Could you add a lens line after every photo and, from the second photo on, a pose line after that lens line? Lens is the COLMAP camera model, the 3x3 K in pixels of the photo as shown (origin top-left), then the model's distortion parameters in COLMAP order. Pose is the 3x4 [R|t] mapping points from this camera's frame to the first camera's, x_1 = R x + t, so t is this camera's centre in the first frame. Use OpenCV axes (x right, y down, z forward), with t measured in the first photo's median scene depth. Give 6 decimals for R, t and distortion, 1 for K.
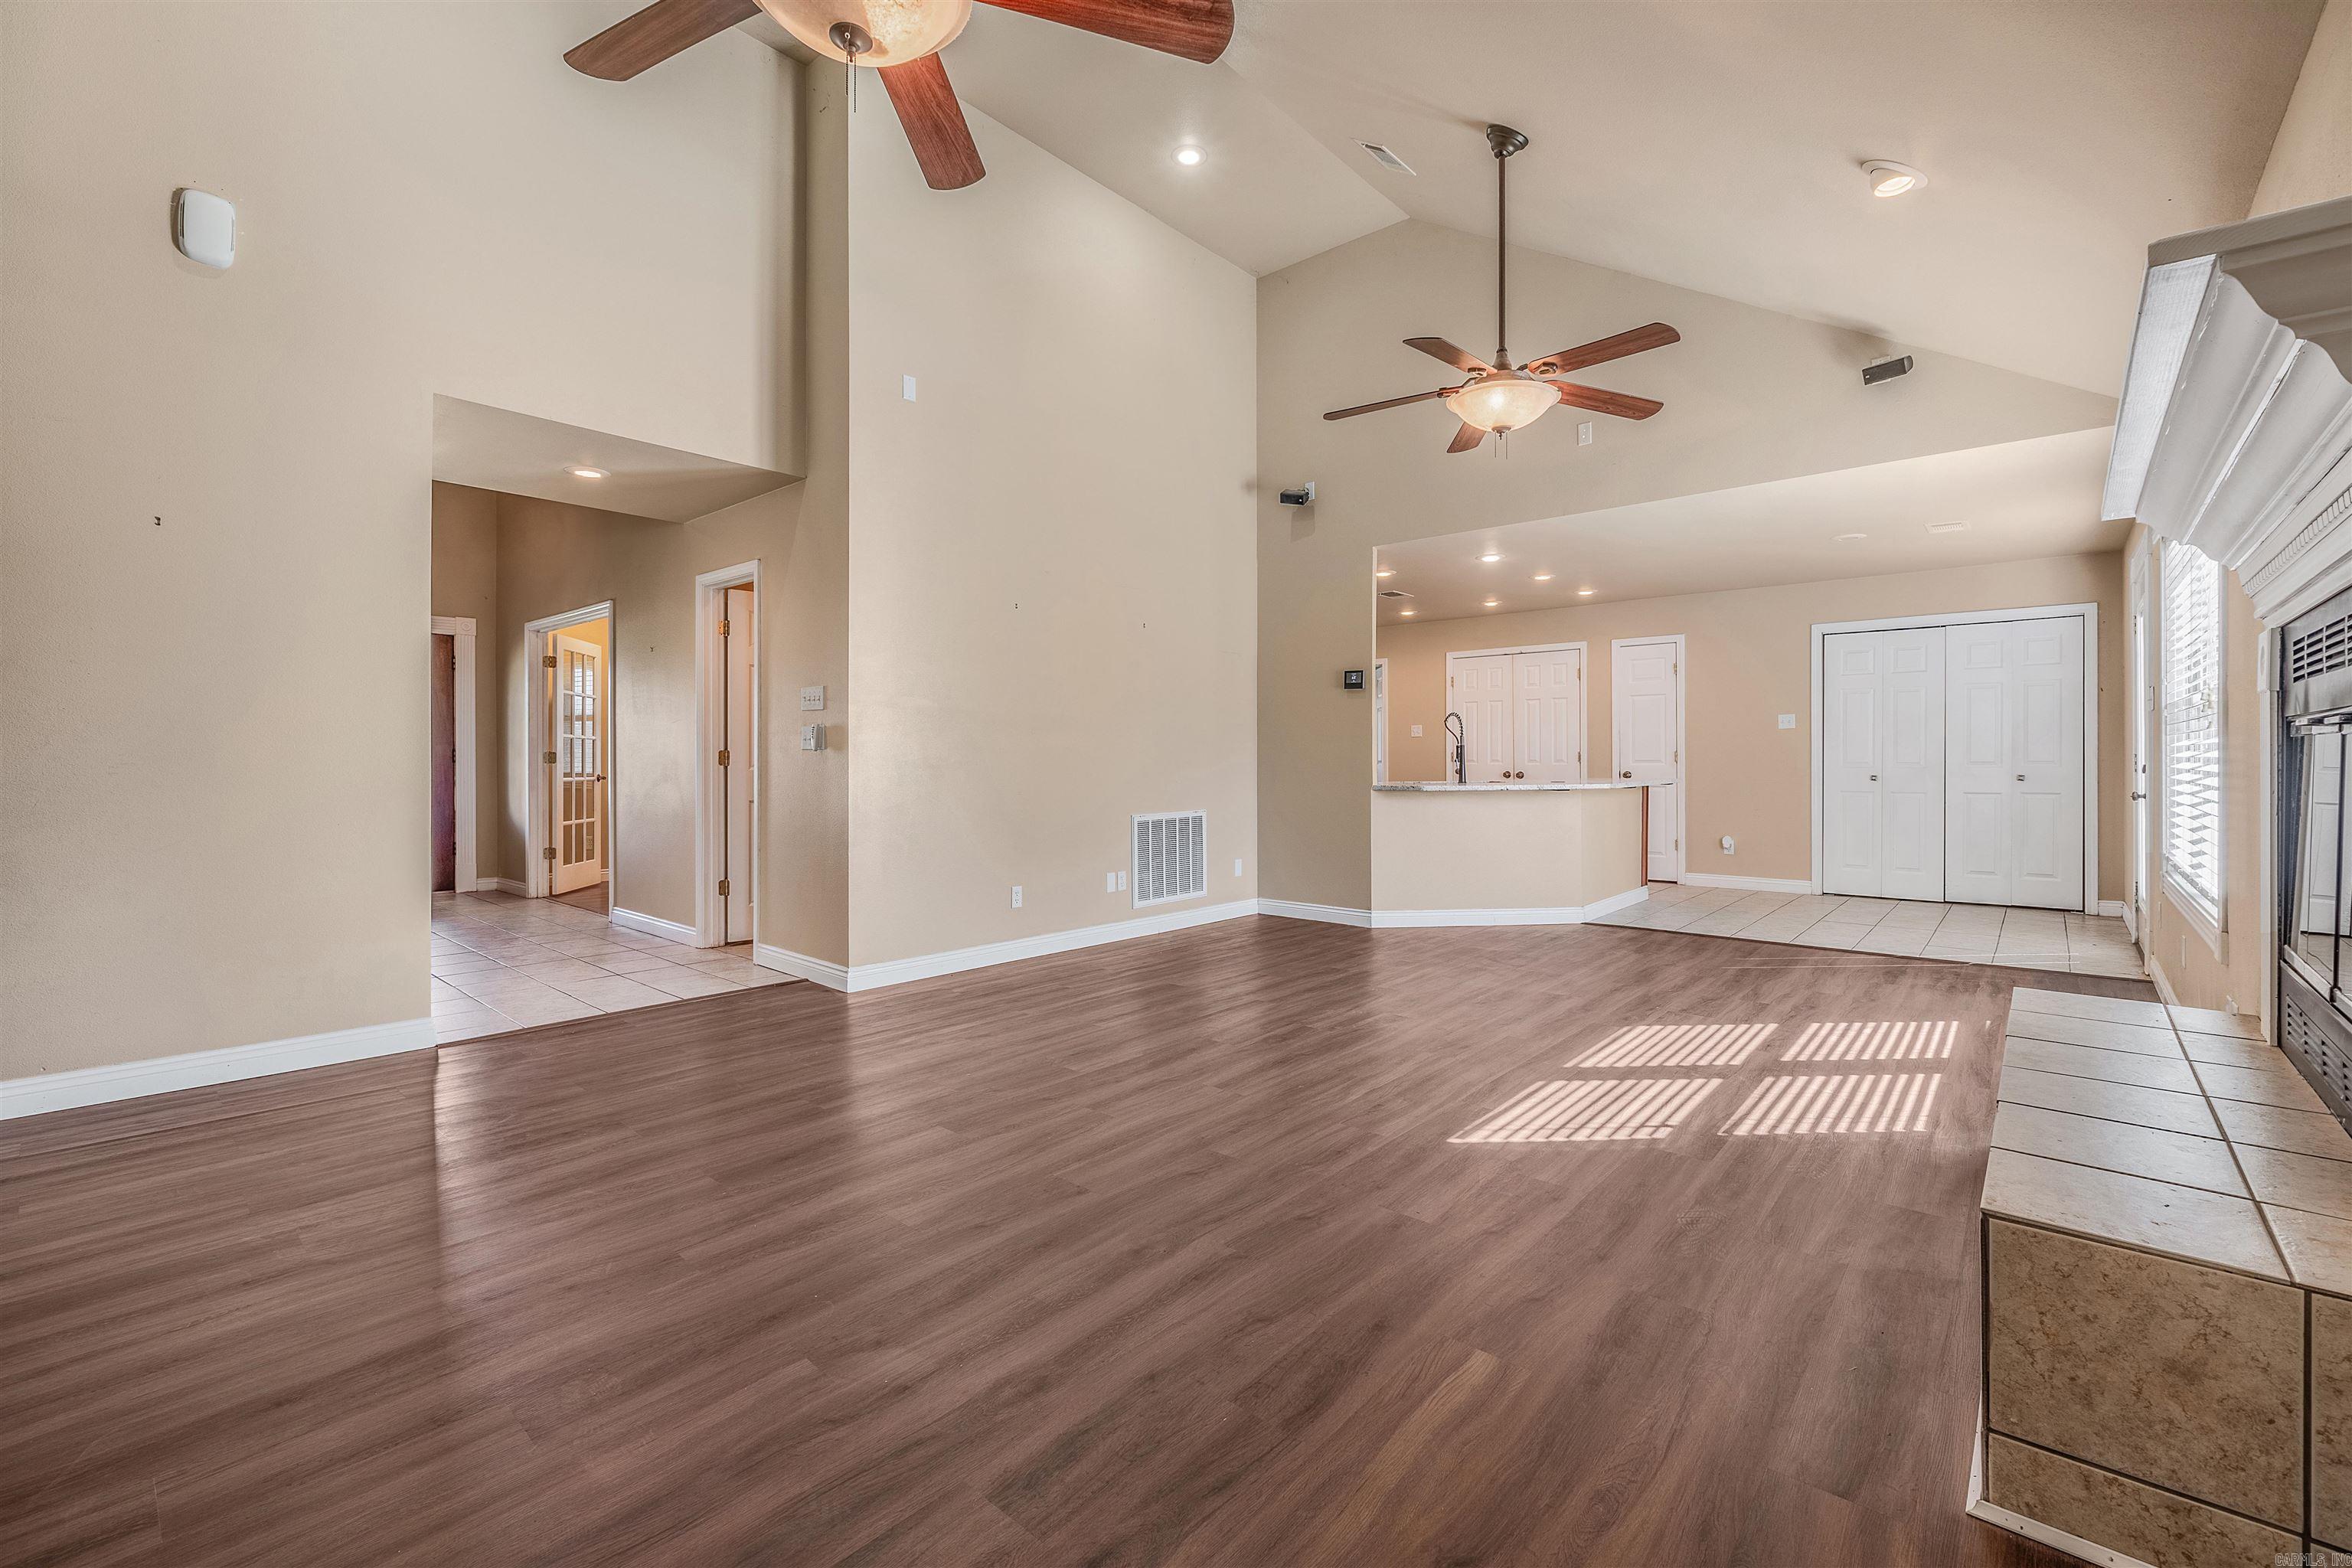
lens RADIAL K [[1013.6, 0, 1171.7], [0, 1013.6, 771.2], [0, 0, 1]] dist [-0.010391, 0.000851]
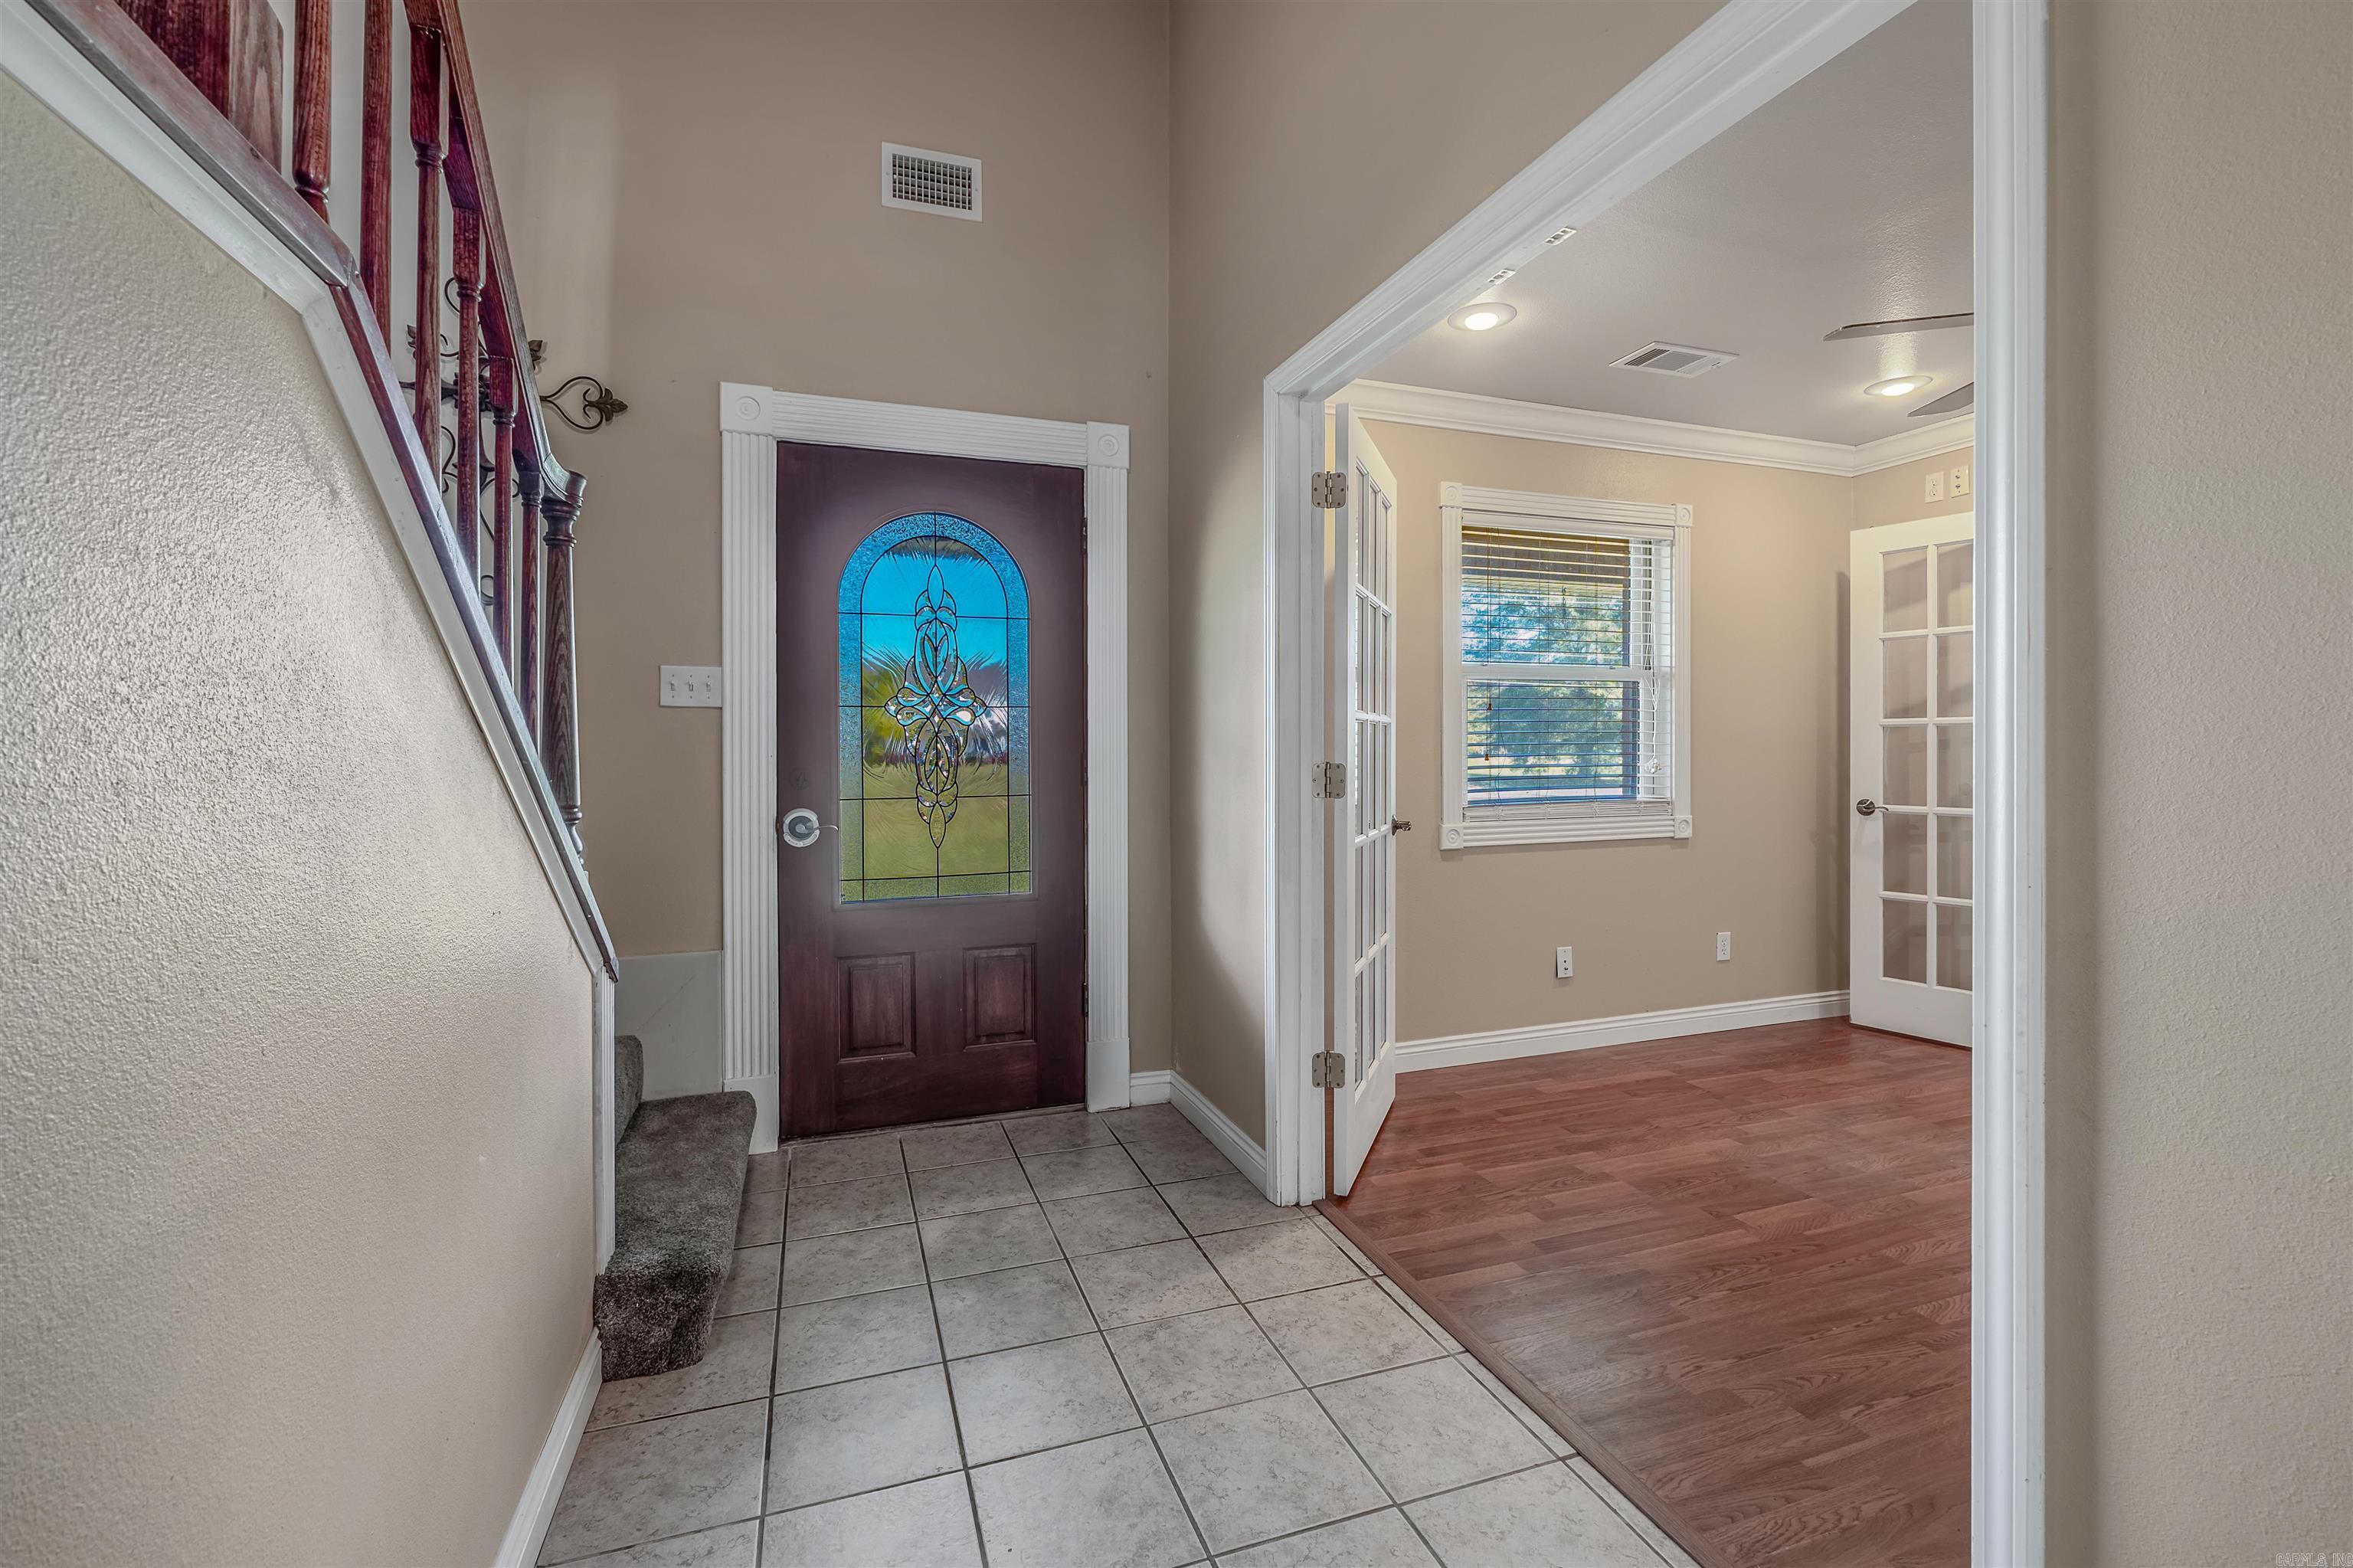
lens RADIAL K [[1014.0, 0, 1177.6], [0, 1014.0, 760.7], [0, 0, 1]] dist [-0.010391, 0.000851]
pose [[0.867055, 0.005816, -0.498178, -0.332451], [-0.006420, 0.999979, 0.000501, -0.012753], [0.498171, 0.002763, 0.867075, 0.463582]]
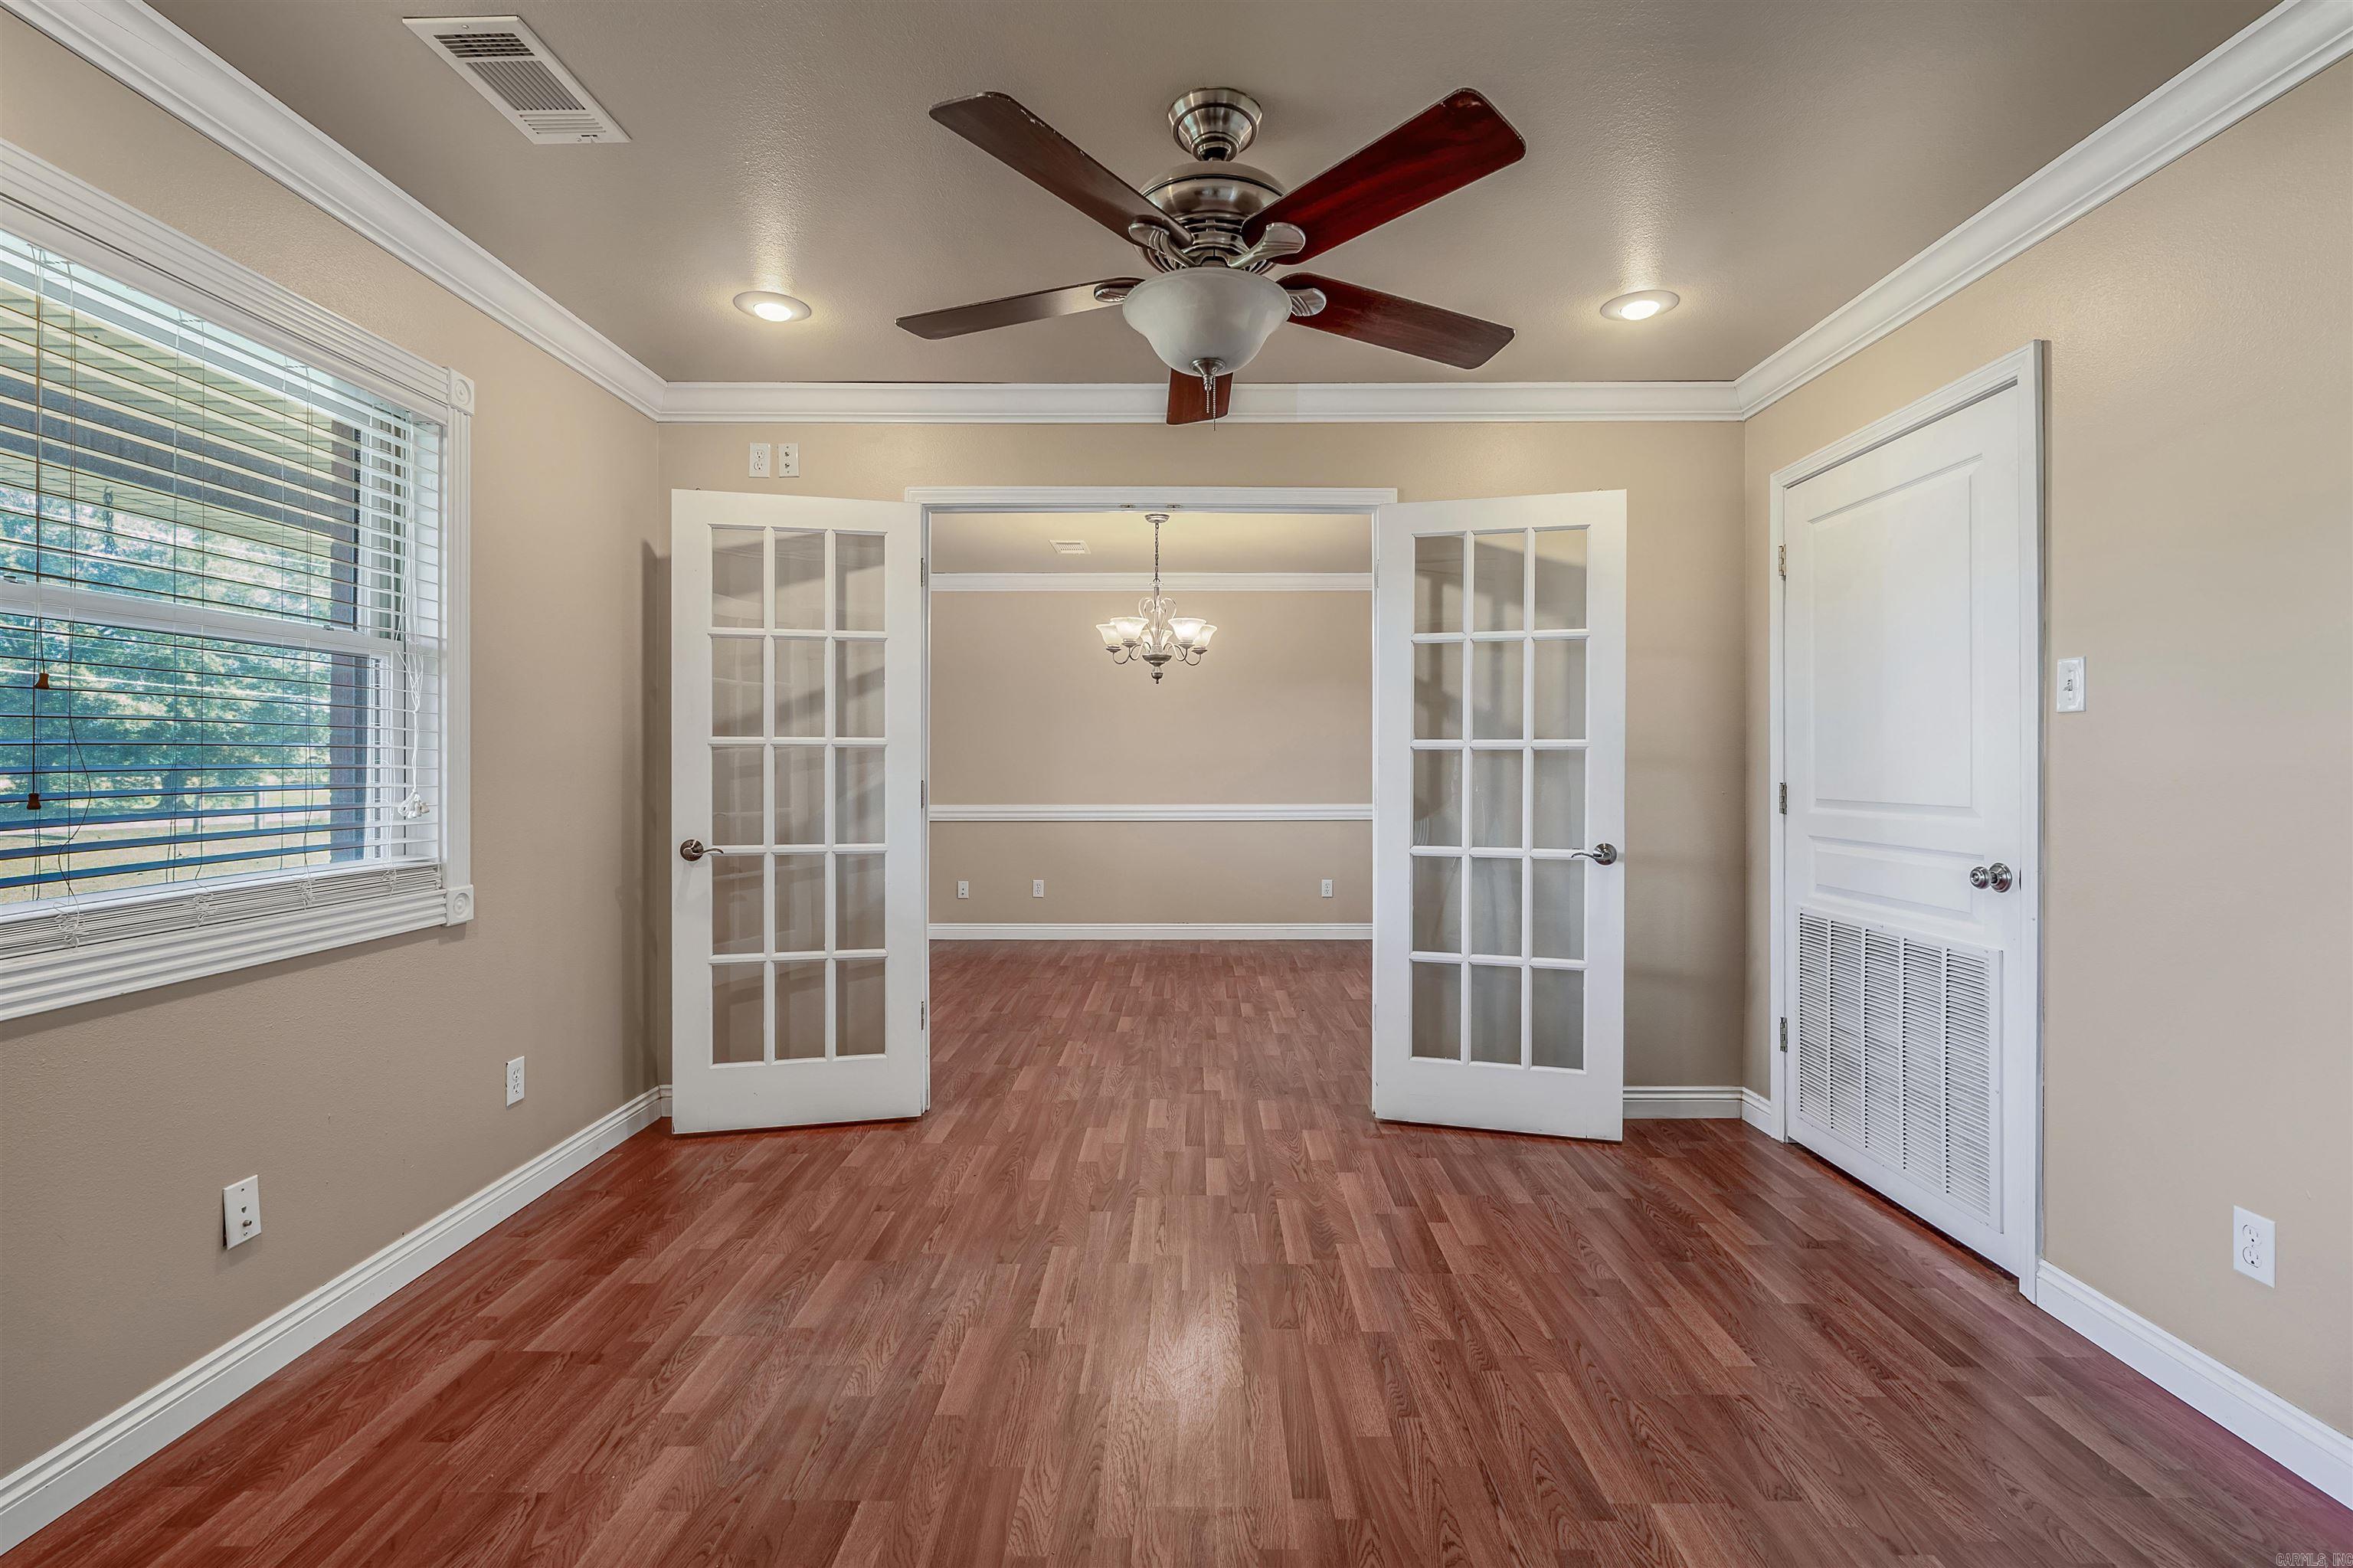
lens RADIAL K [[1014.0, 0, 1153.9], [0, 1014.0, 770.9], [0, 0, 1]] dist [-0.010391, 0.000851]
pose [[0.755086, 0.000463, 0.655626, -0.594500], [0.001564, 0.999996, -0.002507, -0.040723], [-0.655624, 0.002918, 0.755082, 1.154814]]
